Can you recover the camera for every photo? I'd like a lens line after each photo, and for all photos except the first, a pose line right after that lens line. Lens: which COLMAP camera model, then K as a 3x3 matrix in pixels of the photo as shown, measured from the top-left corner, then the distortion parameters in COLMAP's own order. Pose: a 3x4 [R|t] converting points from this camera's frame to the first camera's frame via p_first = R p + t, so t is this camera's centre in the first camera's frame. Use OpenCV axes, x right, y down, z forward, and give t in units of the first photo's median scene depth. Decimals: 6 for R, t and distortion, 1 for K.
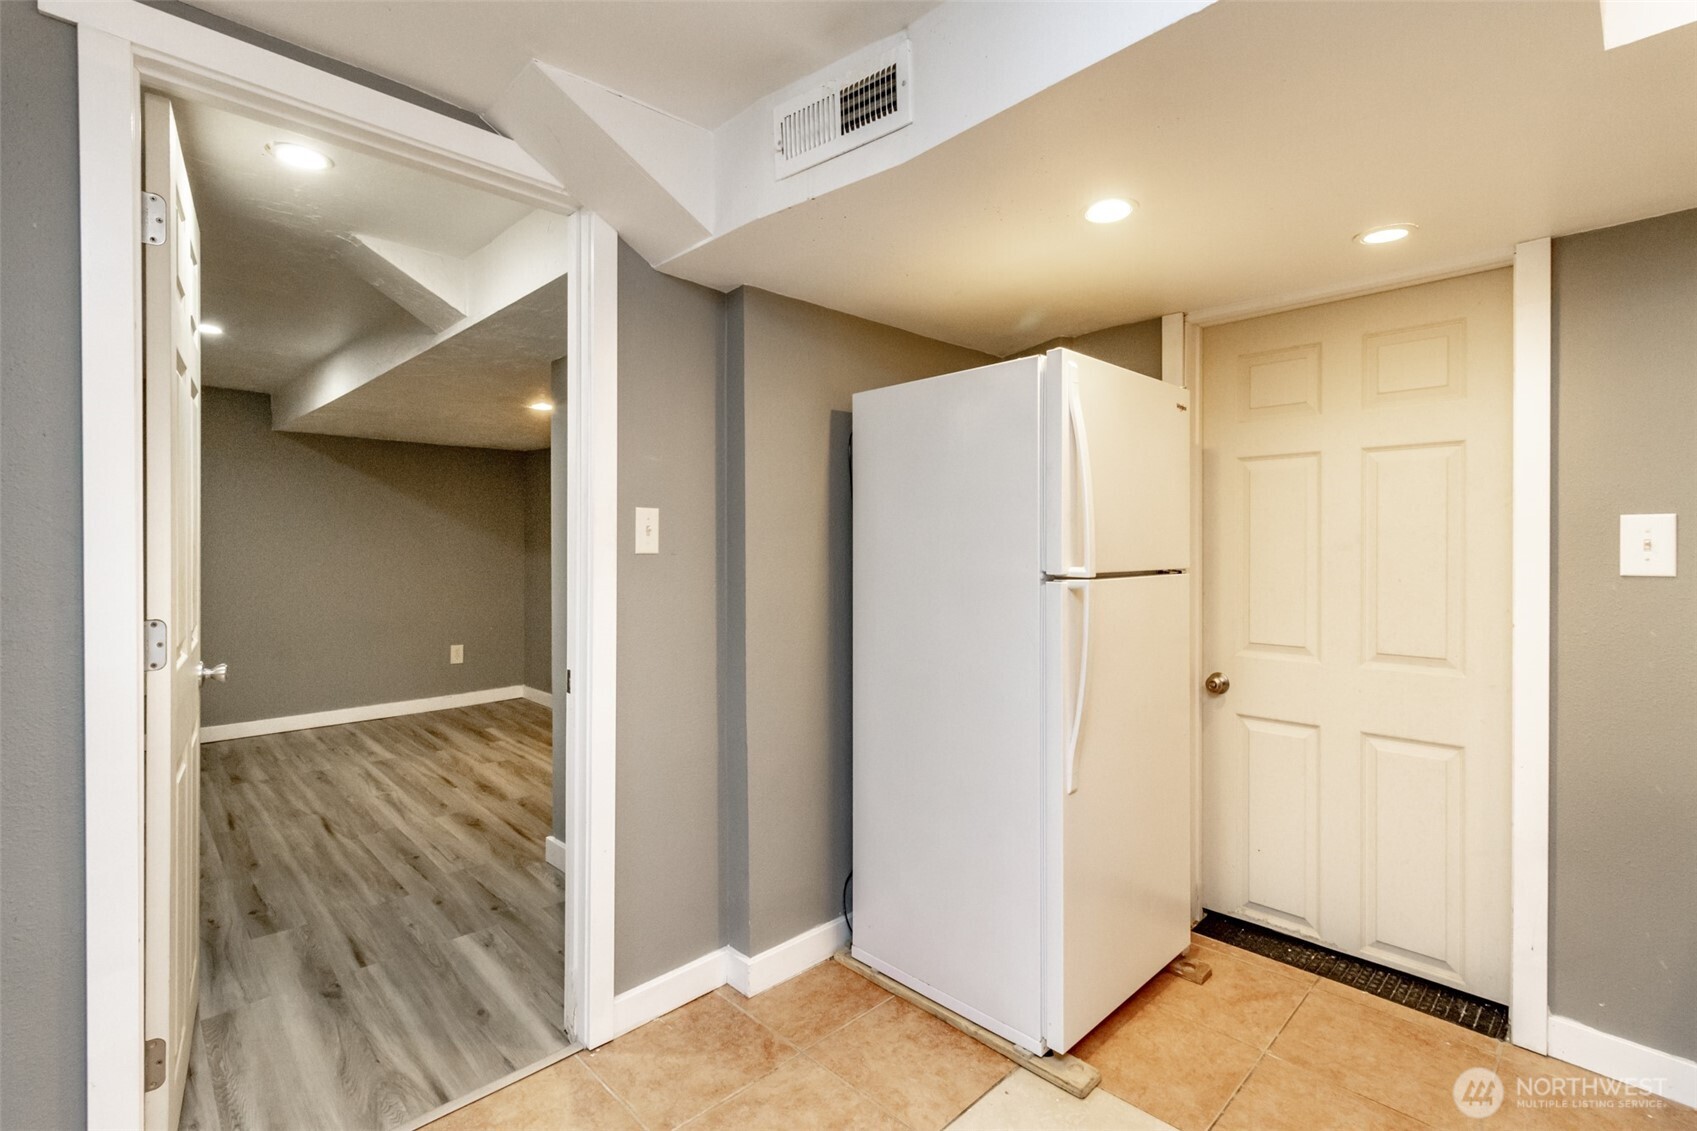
lens RADIAL K [[784.4, 0, 911.3], [0, 784.4, 544.9], [0, 0, 1]] dist [0.001026, 0.003265]
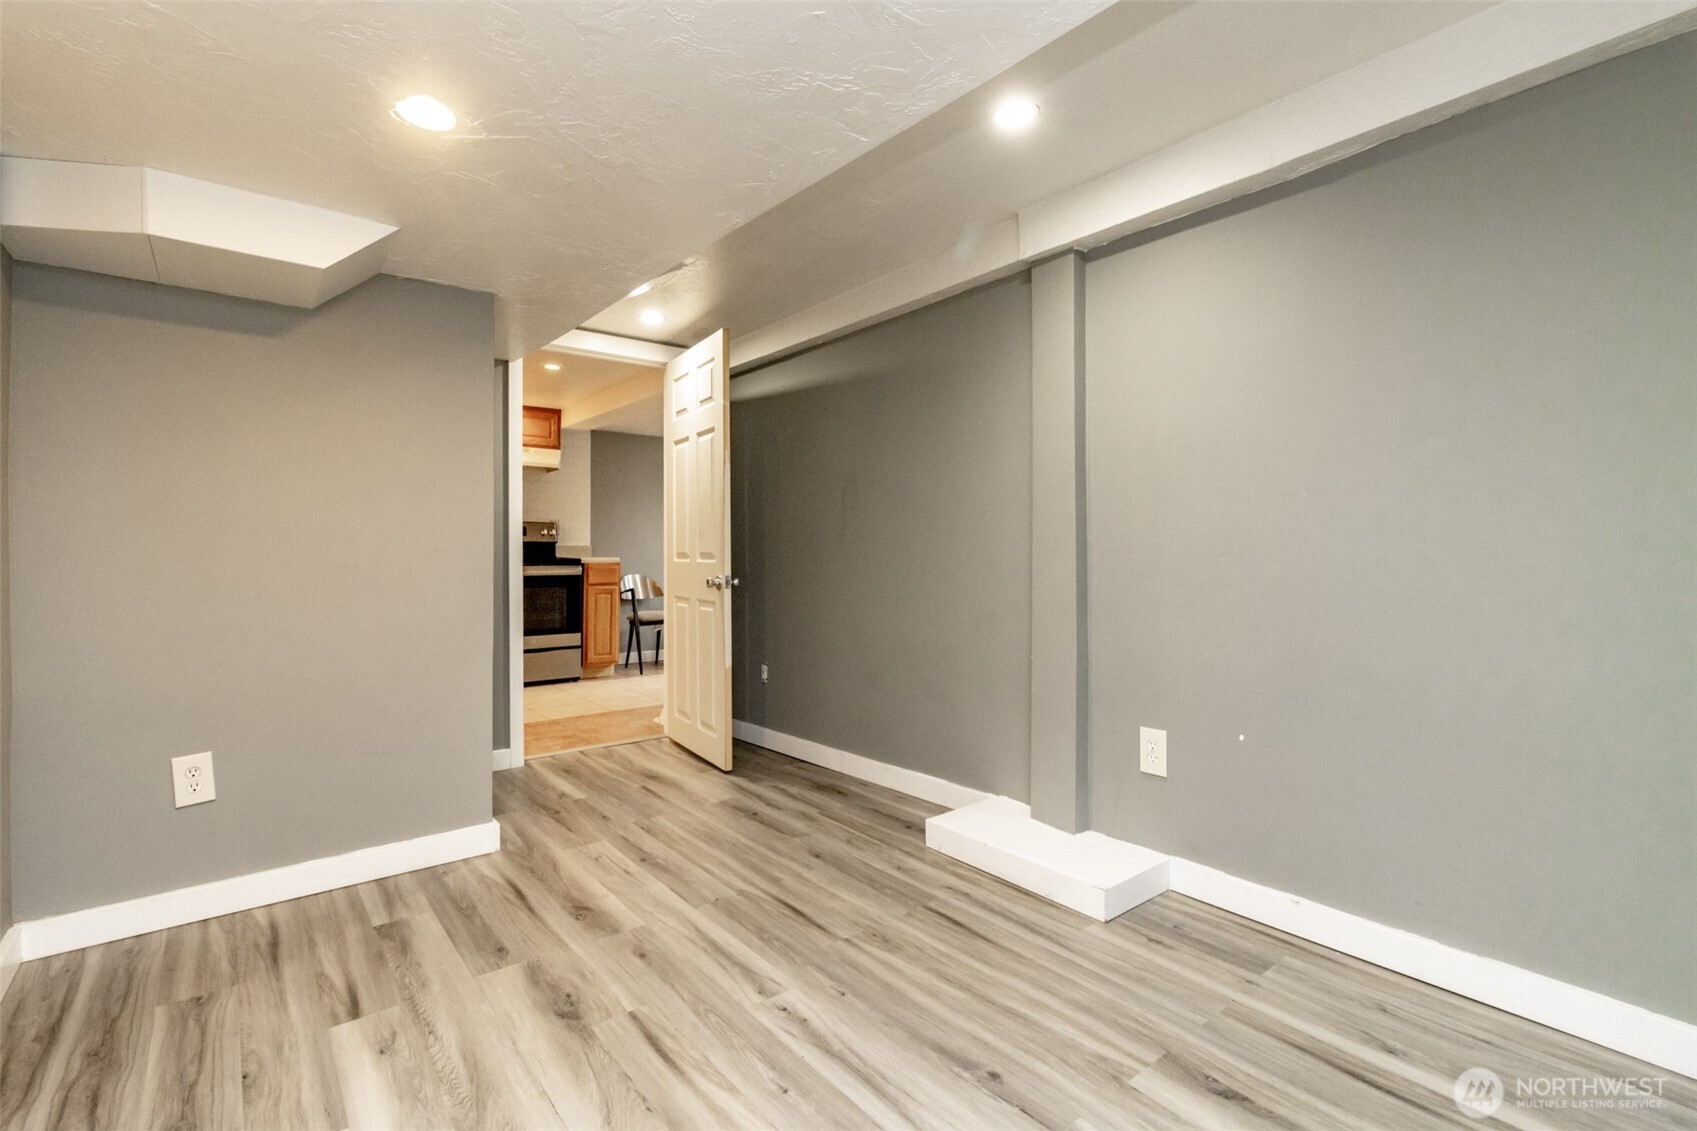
lens RADIAL K [[784.4, 0, 886.5], [0, 784.4, 549.8], [0, 0, 1]] dist [0.001026, 0.003265]
pose [[-0.994523, 0.003139, 0.104467, -1.327298], [0.003389, 0.999992, 0.002214, 0.088296], [-0.104460, 0.002556, -0.994526, 2.452750]]
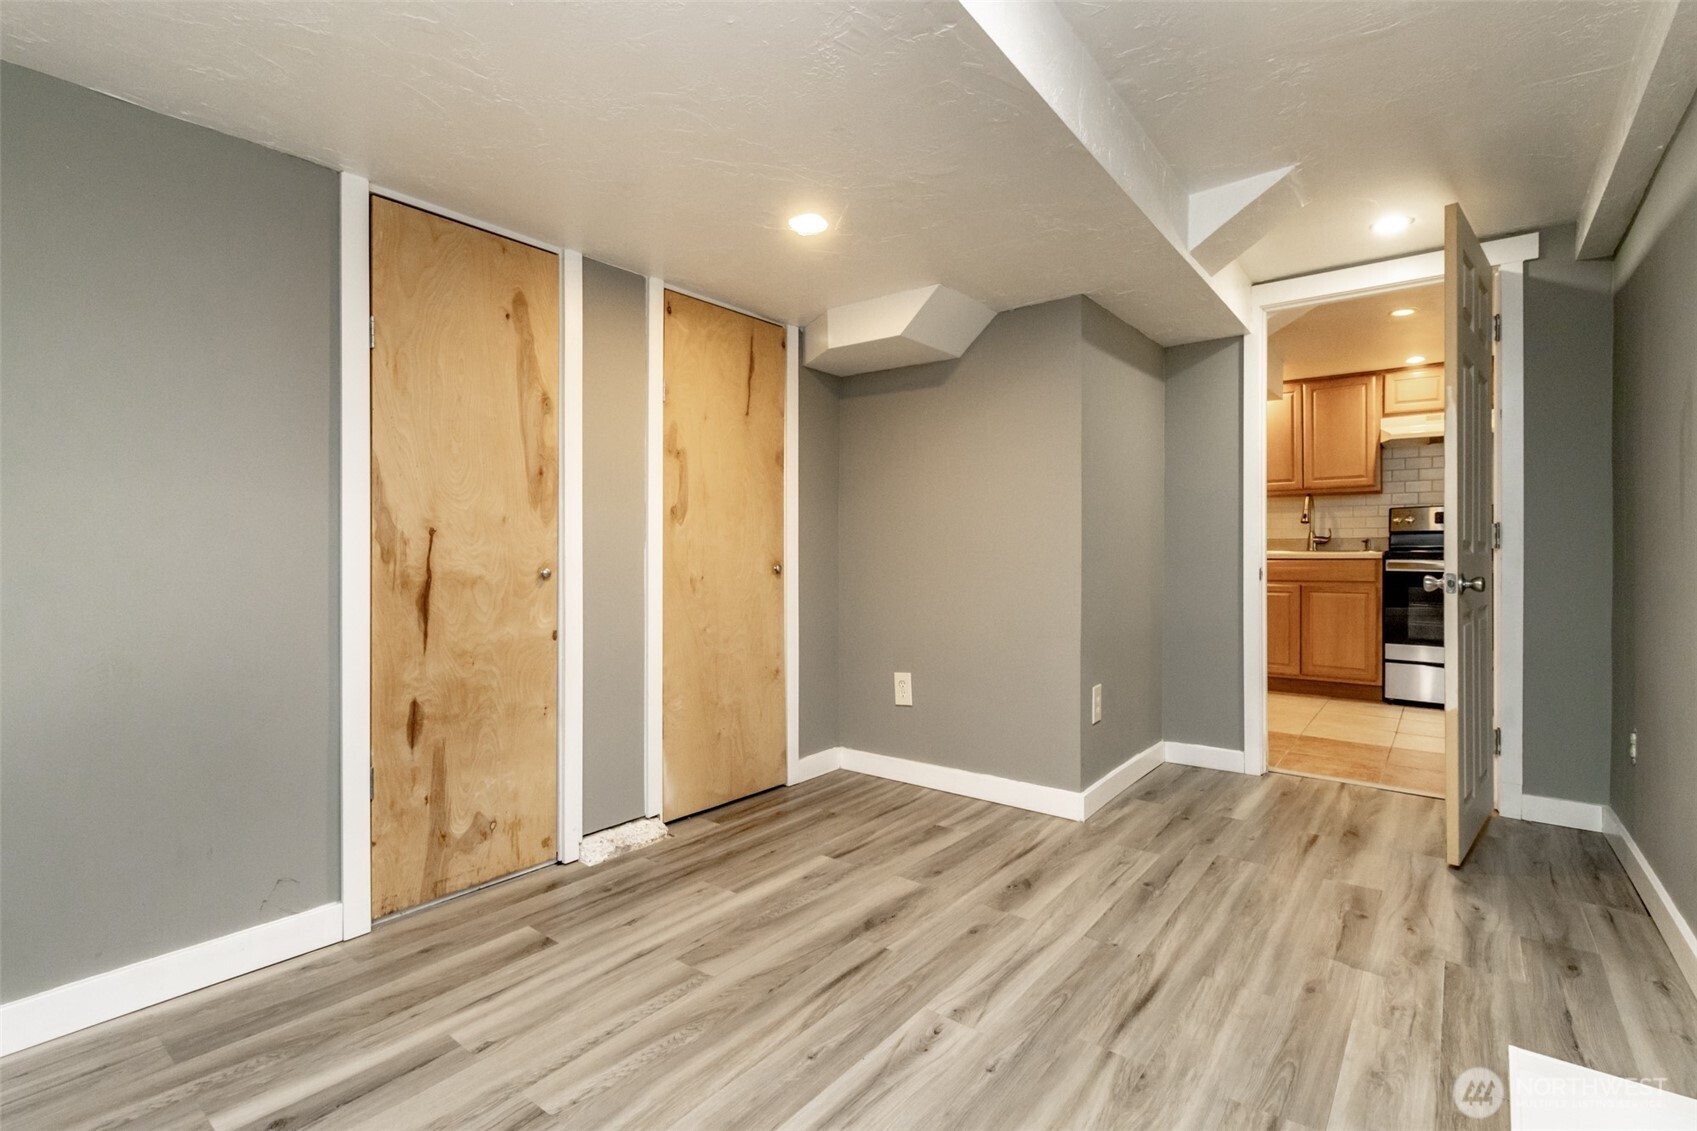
lens RADIAL K [[784.4, 0, 807.1], [0, 784.4, 564.4], [0, 0, 1]] dist [0.001026, 0.003265]
pose [[-0.074312, -0.021620, 0.997001, -1.830728], [0.004543, 0.999747, 0.022018, 0.100423], [-0.997225, 0.006165, -0.074195, 1.872469]]
